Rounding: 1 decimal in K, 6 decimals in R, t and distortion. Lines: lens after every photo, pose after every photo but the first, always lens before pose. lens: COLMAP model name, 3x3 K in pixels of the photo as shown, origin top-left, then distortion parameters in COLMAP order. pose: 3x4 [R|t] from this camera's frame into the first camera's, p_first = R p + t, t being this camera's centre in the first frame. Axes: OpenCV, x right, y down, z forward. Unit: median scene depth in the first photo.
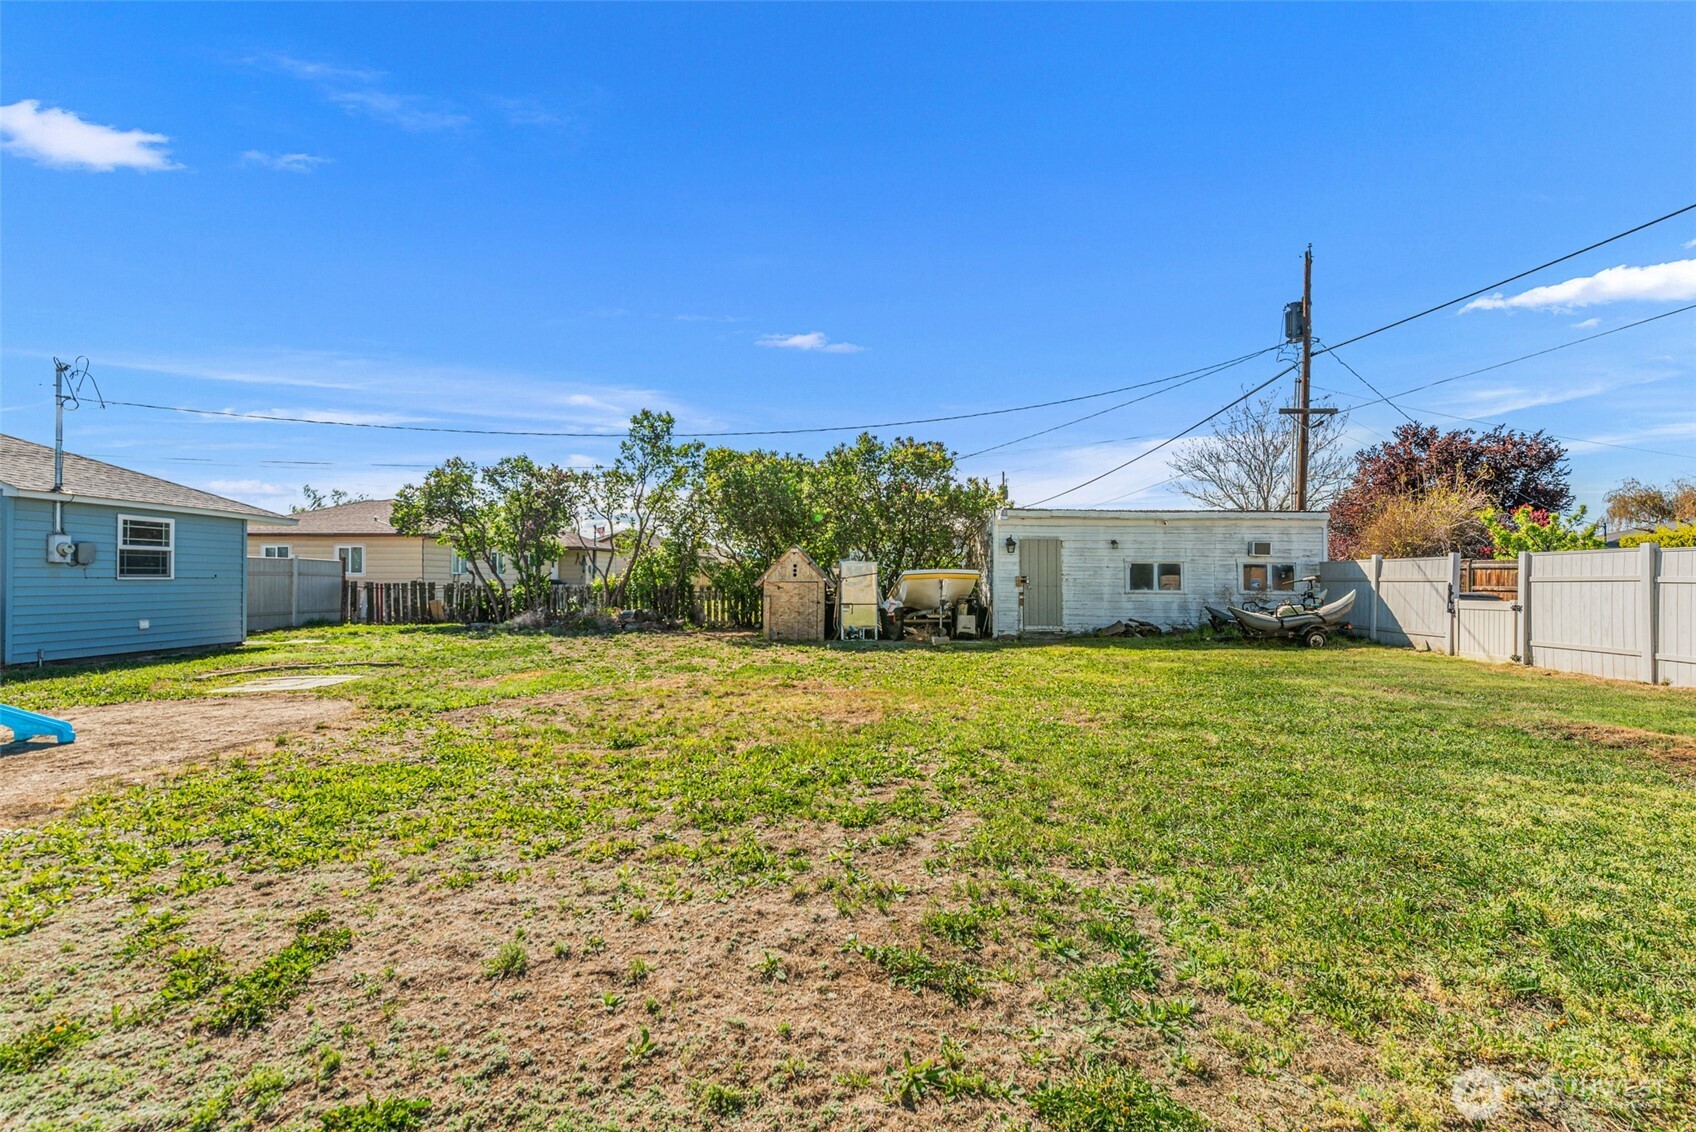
lens RADIAL K [[739.3, 0, 874.6], [0, 739.3, 561.0], [0, 0, 1]] dist [0.003062, -0.001752]
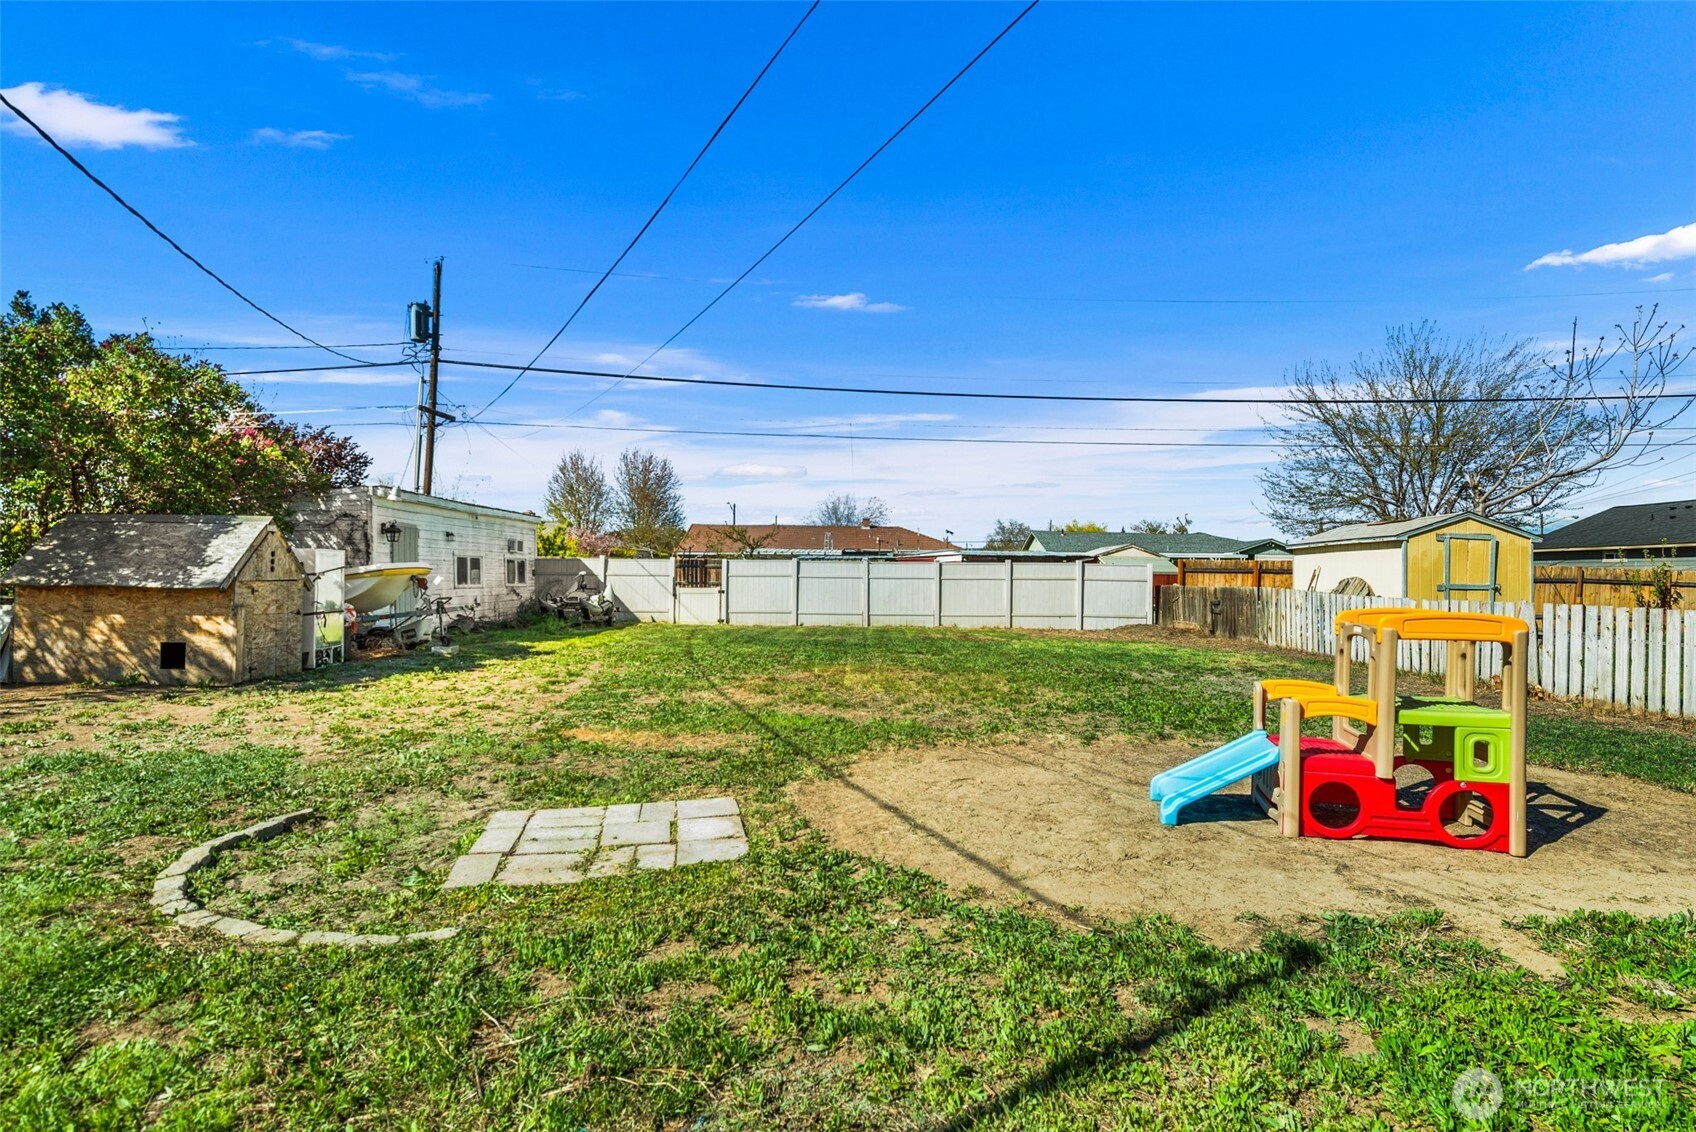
lens RADIAL K [[820.9, 0, 851.3], [0, 820.9, 570.8], [0, 0, 1]] dist [0.003261, 0.000973]
pose [[0.011822, 0.000763, 0.999930, -0.771376], [-0.032029, 0.999487, -0.000384, 0.005269], [-0.999417, -0.032023, 0.011841, 0.513950]]
